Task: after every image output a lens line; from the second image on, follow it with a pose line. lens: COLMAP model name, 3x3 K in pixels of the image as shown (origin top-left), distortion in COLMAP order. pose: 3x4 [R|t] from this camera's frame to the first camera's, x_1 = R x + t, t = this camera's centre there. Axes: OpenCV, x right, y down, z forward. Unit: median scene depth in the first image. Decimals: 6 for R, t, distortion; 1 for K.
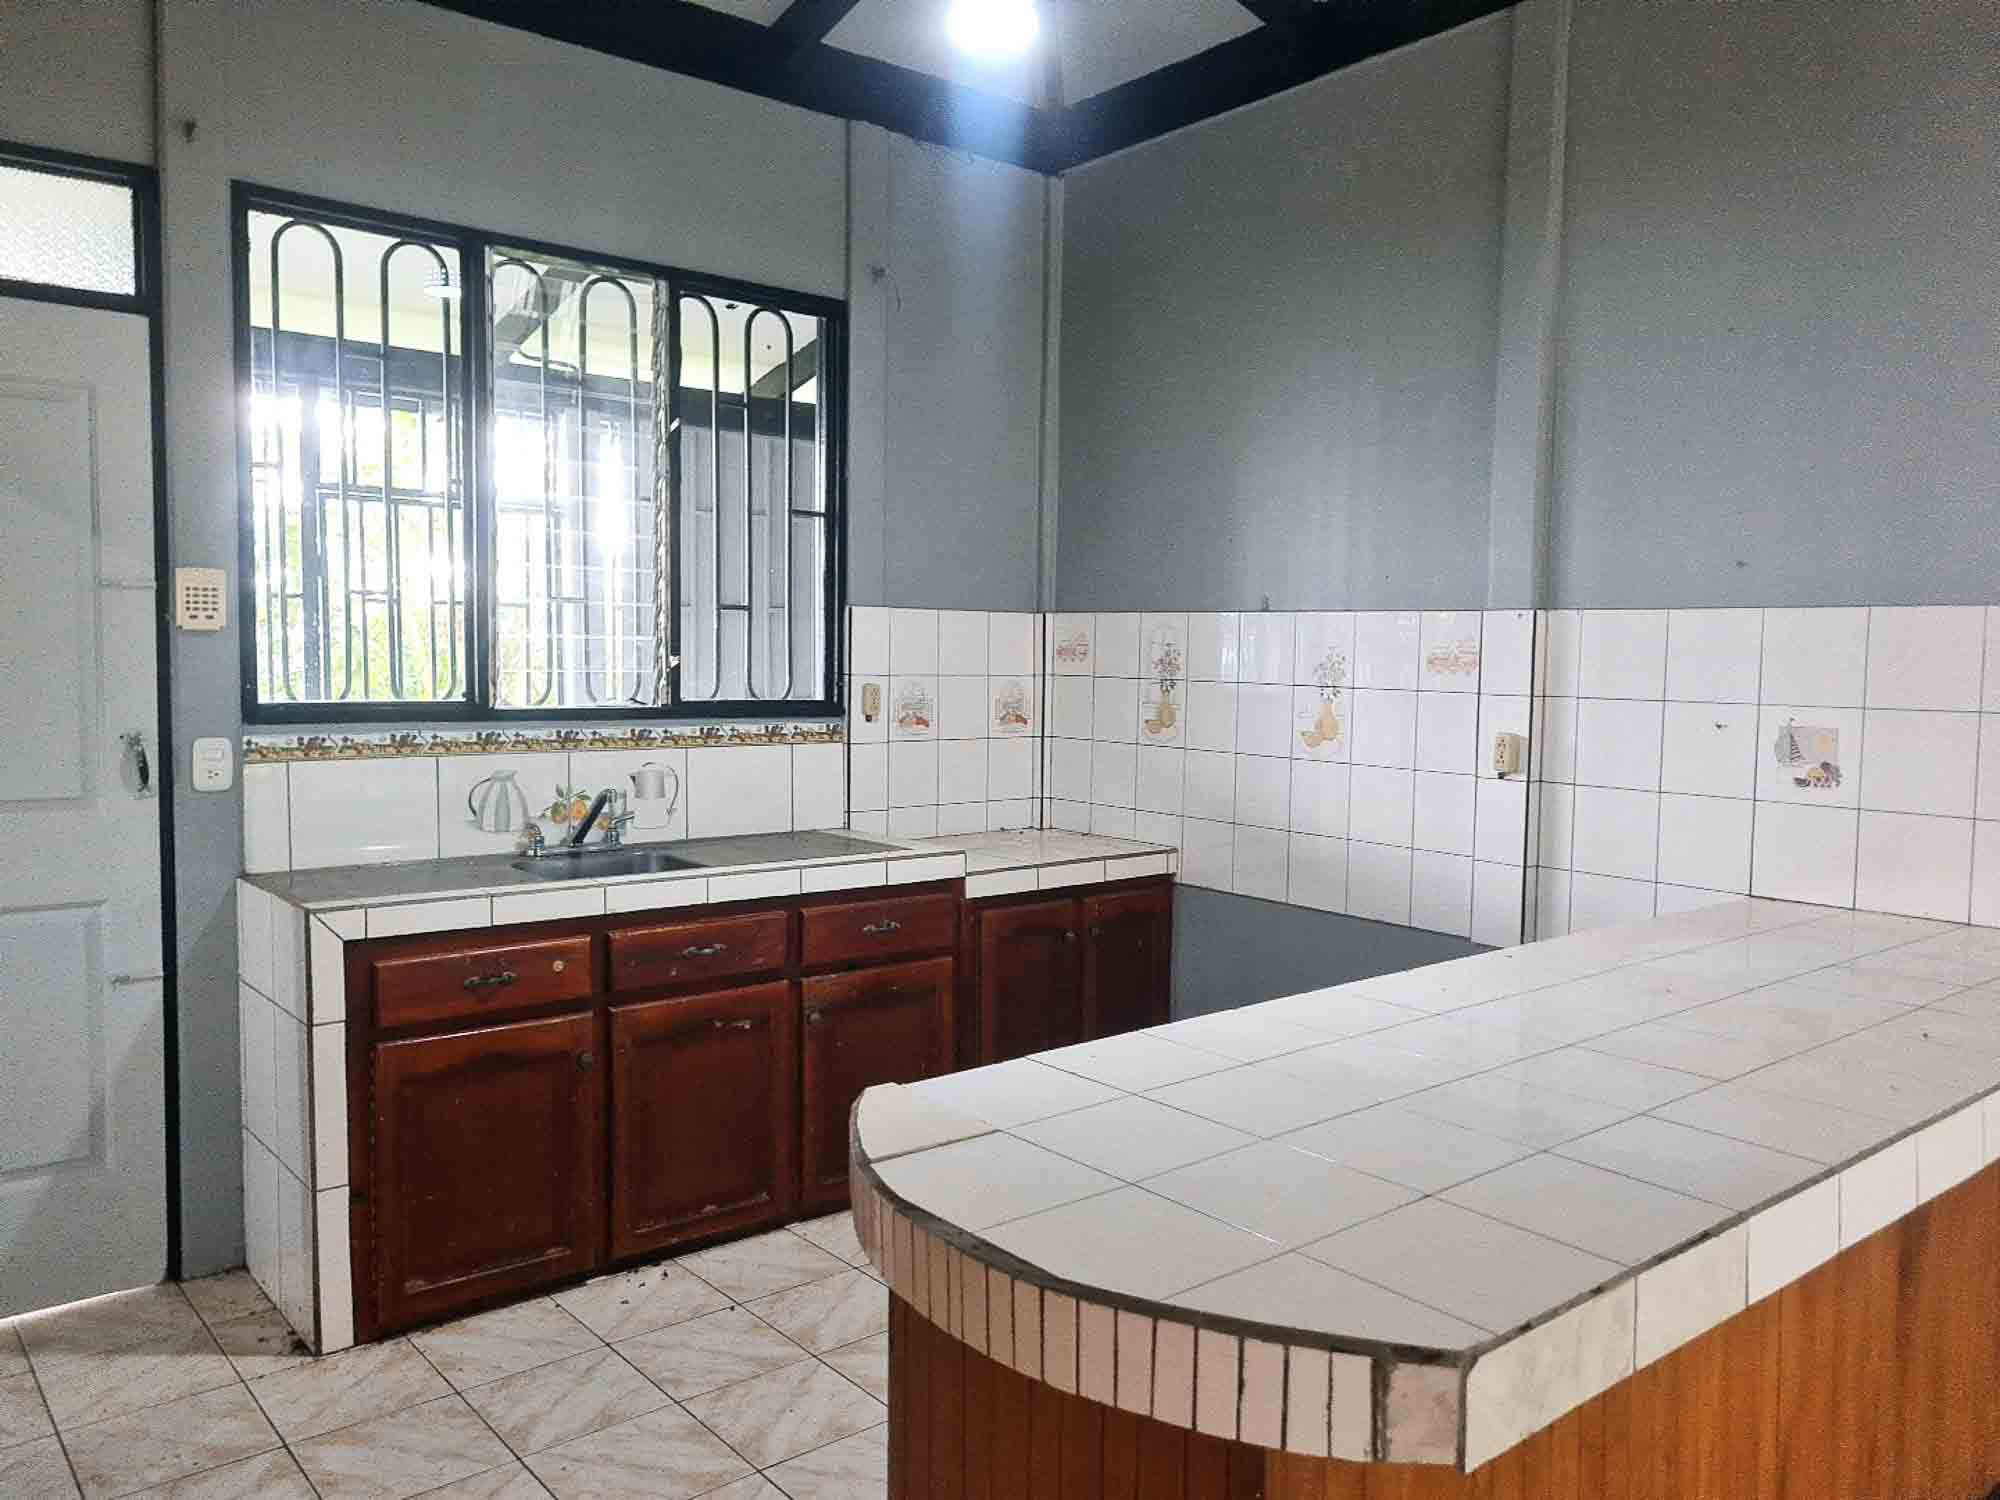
lens RADIAL K [[1445.7, 0, 1000.0], [0, 1445.7, 750.0], [0, 0, 1]] dist [0.057487, -0.067891]
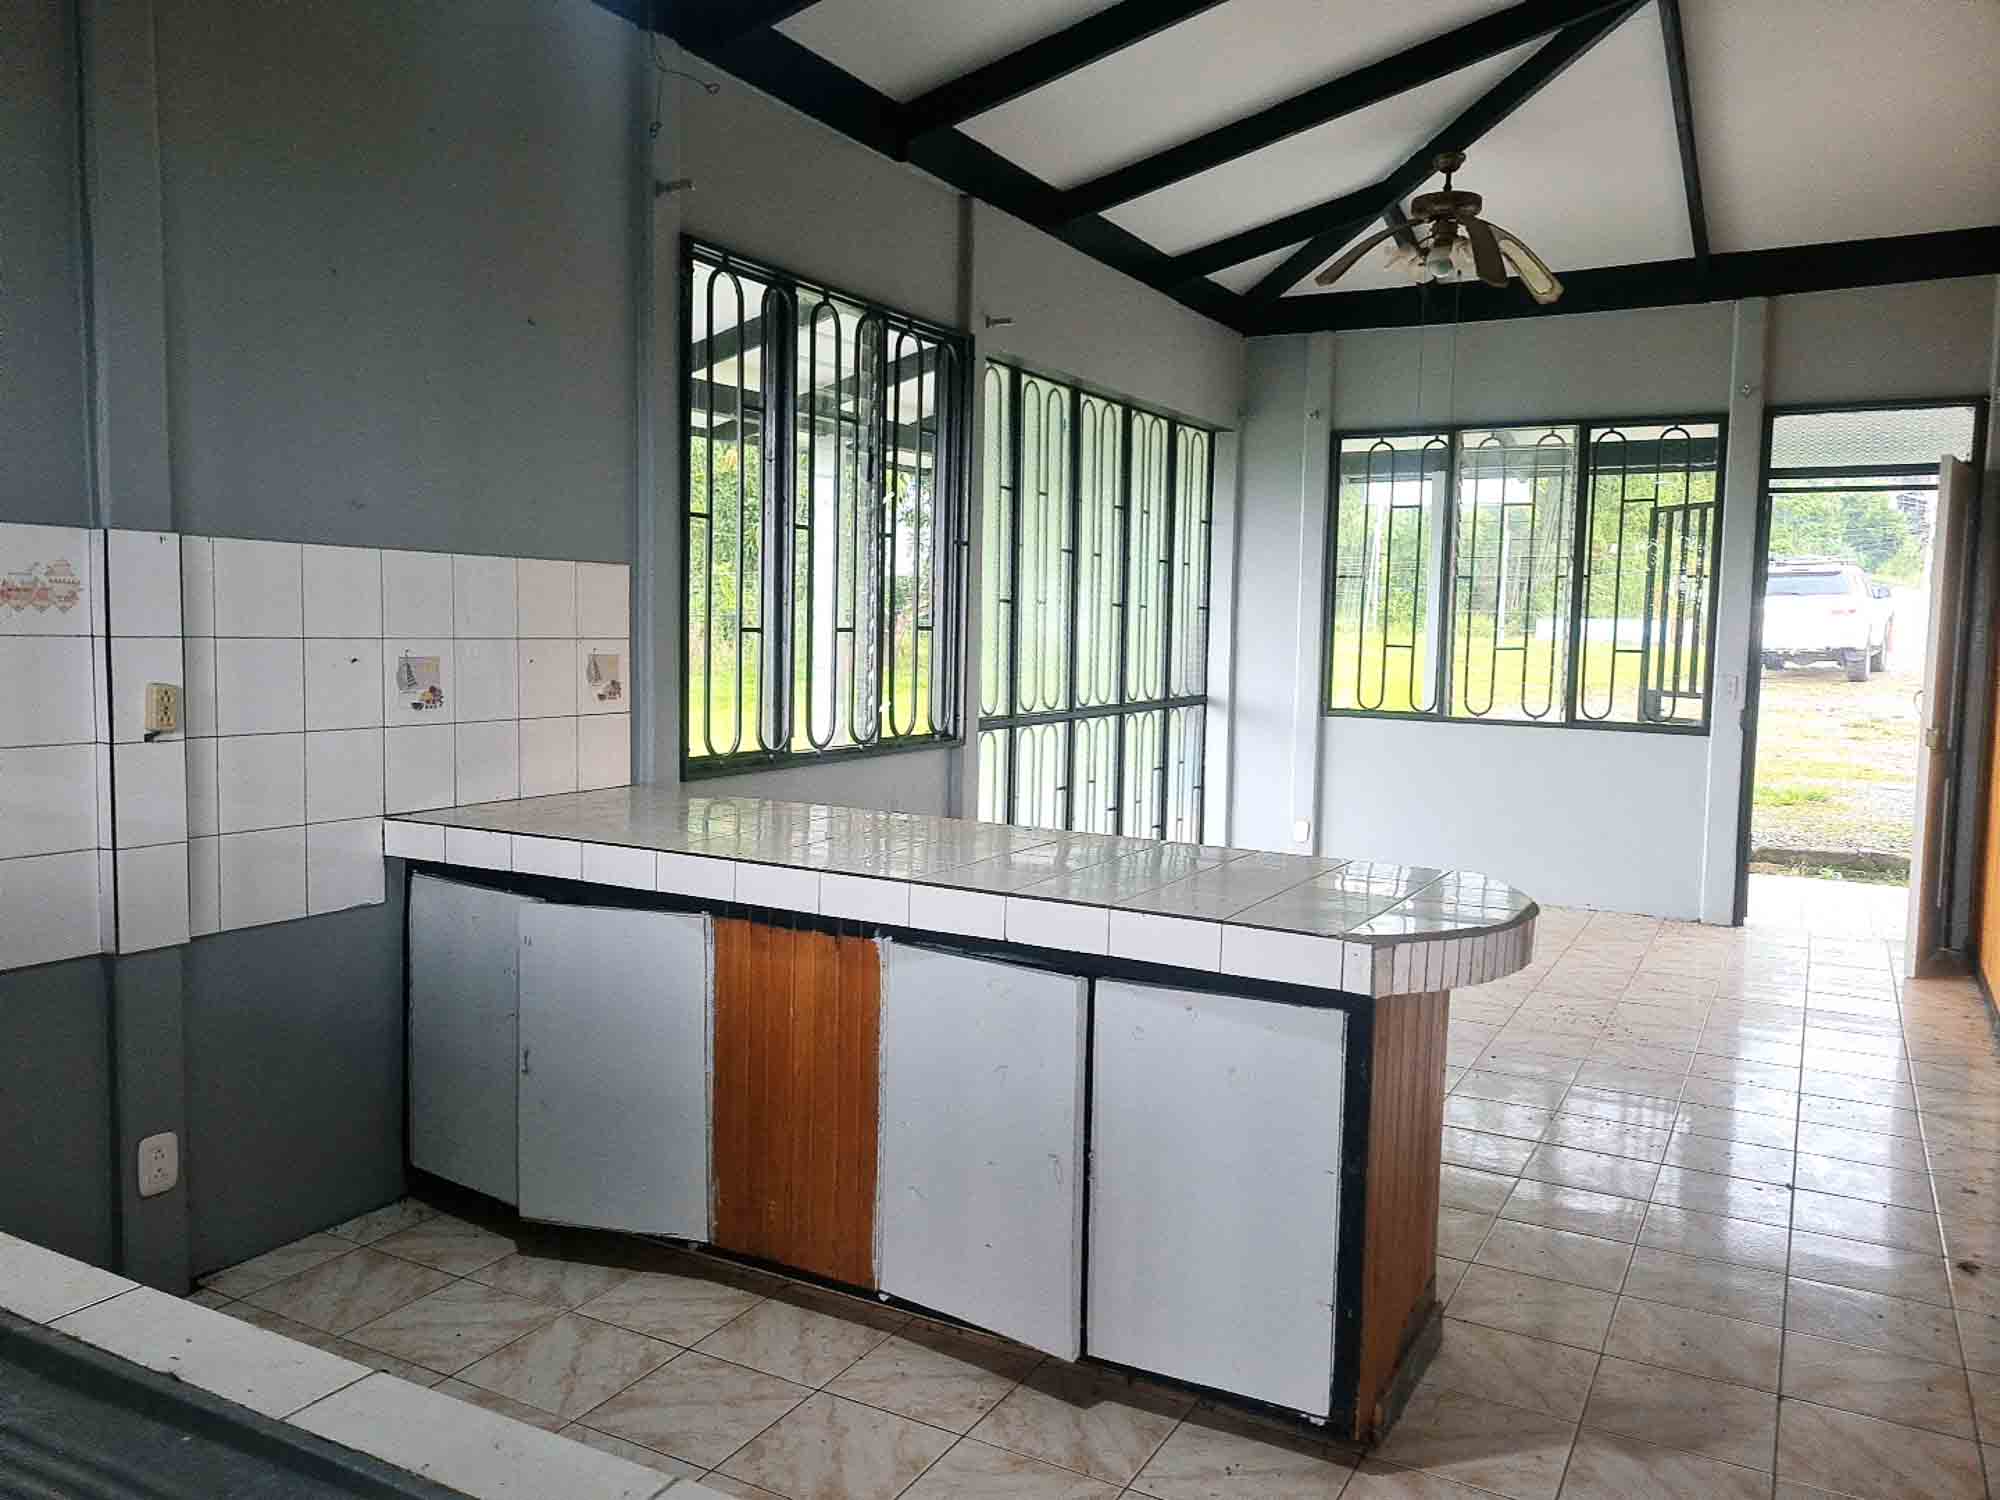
lens RADIAL K [[1502.8, 0, 975.4], [0, 1502.8, 747.9], [0, 0, 1]] dist [0.085820, -0.073743]
pose [[-0.352982, -0.094972, 0.930798, -0.577496], [0.042743, 0.992159, 0.117442, -0.053896], [-0.934653, 0.081240, -0.346155, 0.832237]]
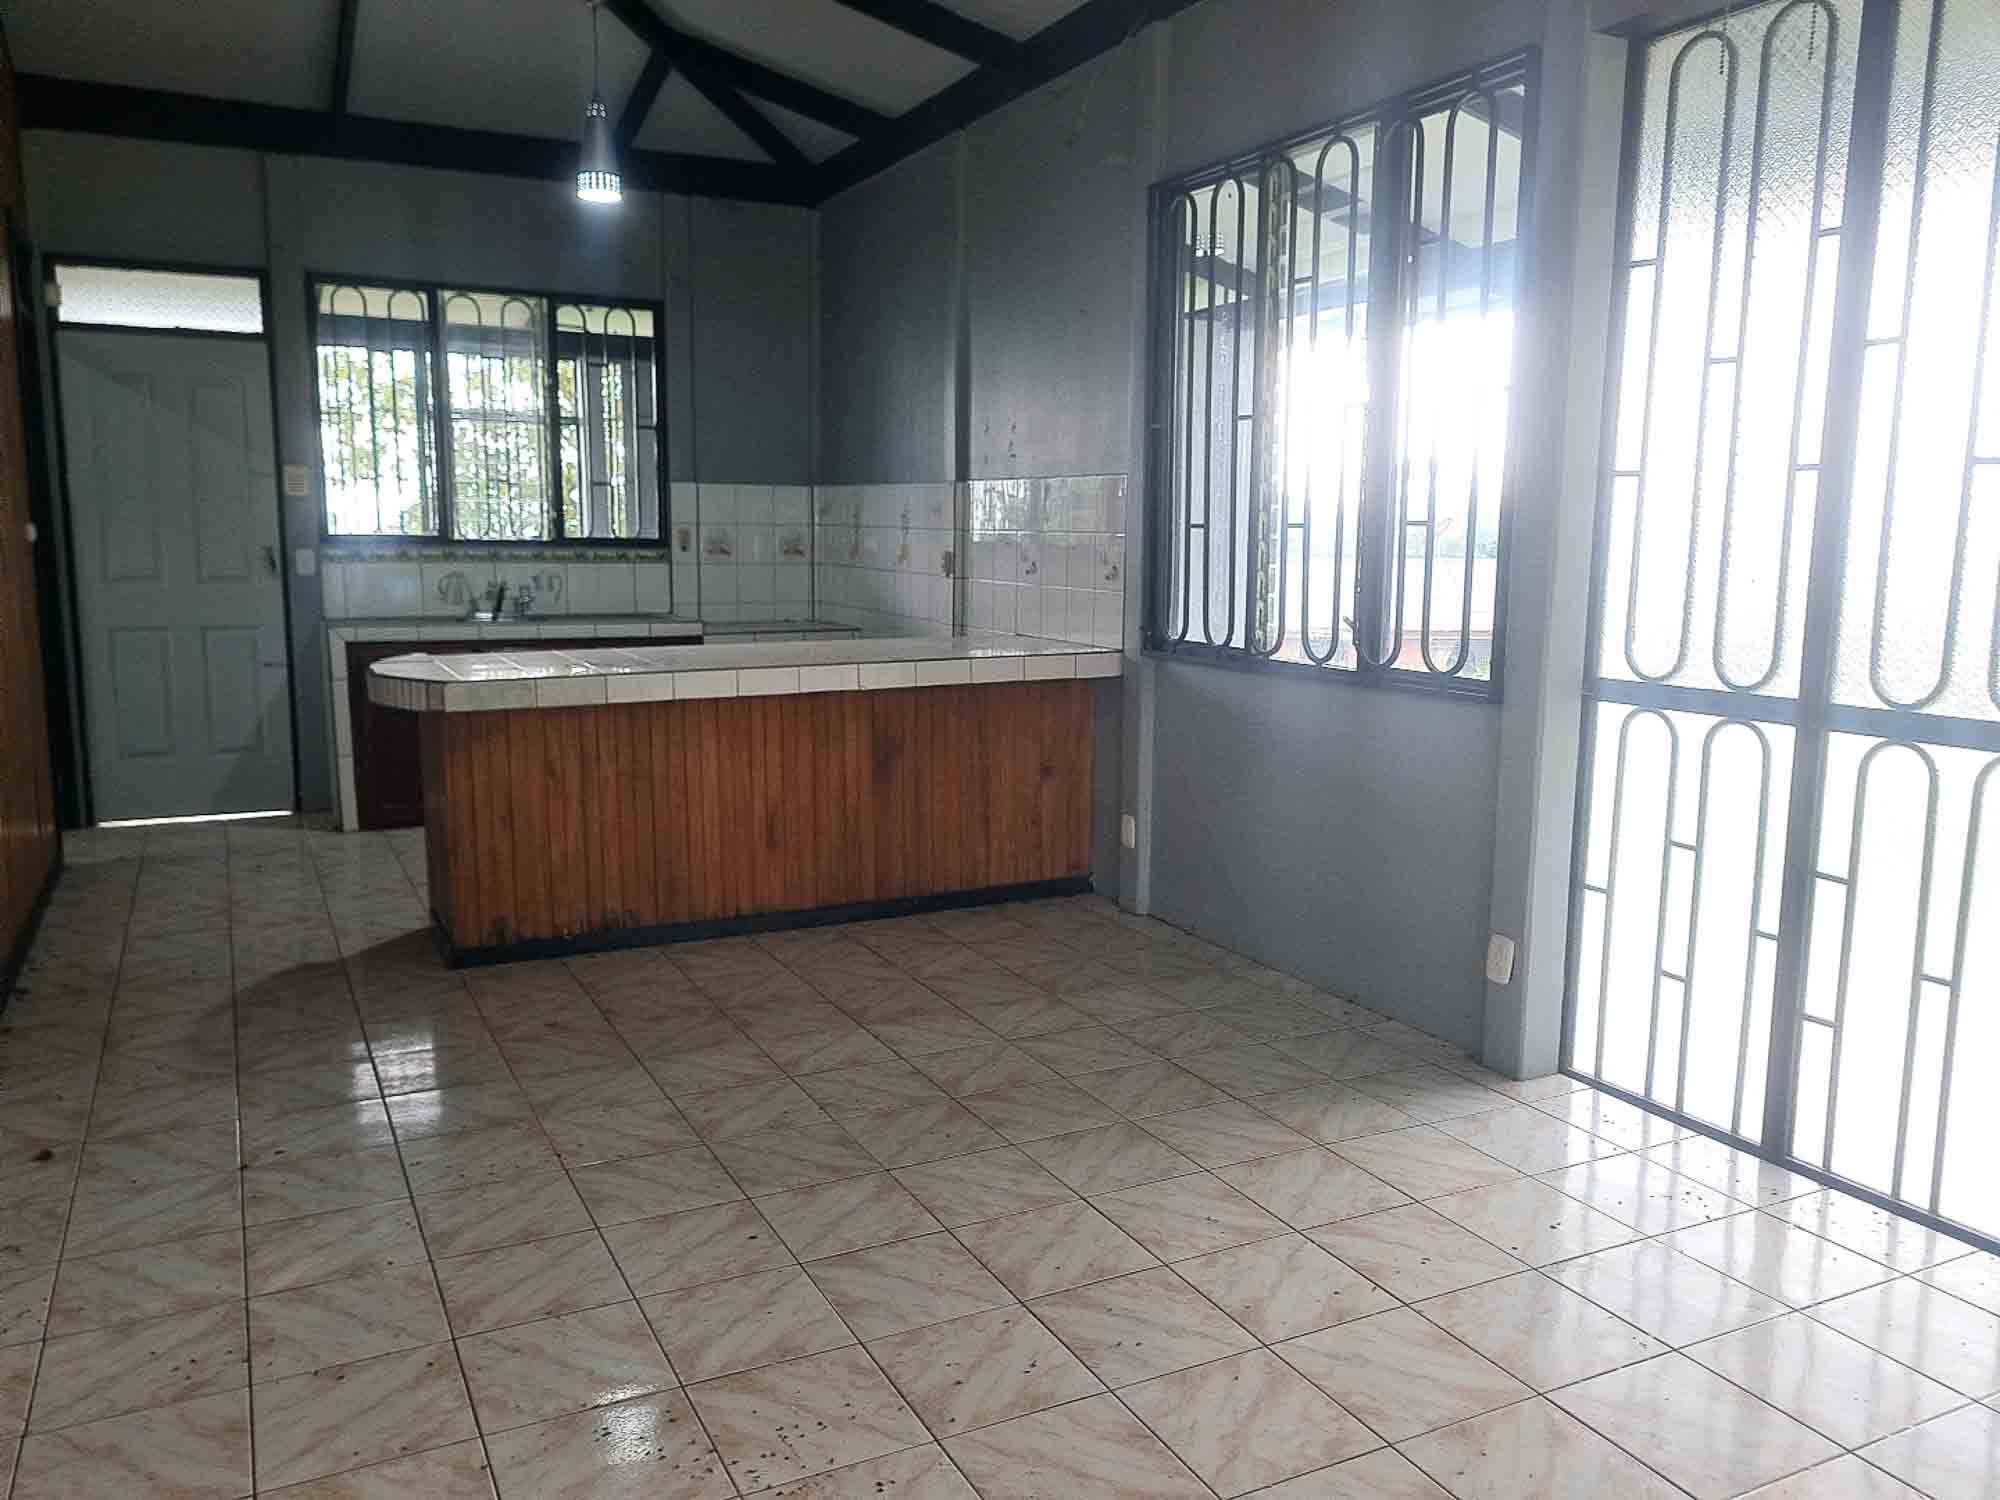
lens RADIAL K [[1502.8, 0, 975.4], [0, 1502.8, 747.9], [0, 0, 1]] dist [0.085820, -0.073743]
pose [[0.970988, 0.030614, -0.237159, 0.791780], [-0.012181, 0.996816, 0.078805, 0.079440], [0.238817, -0.073630, 0.968269, -0.773395]]
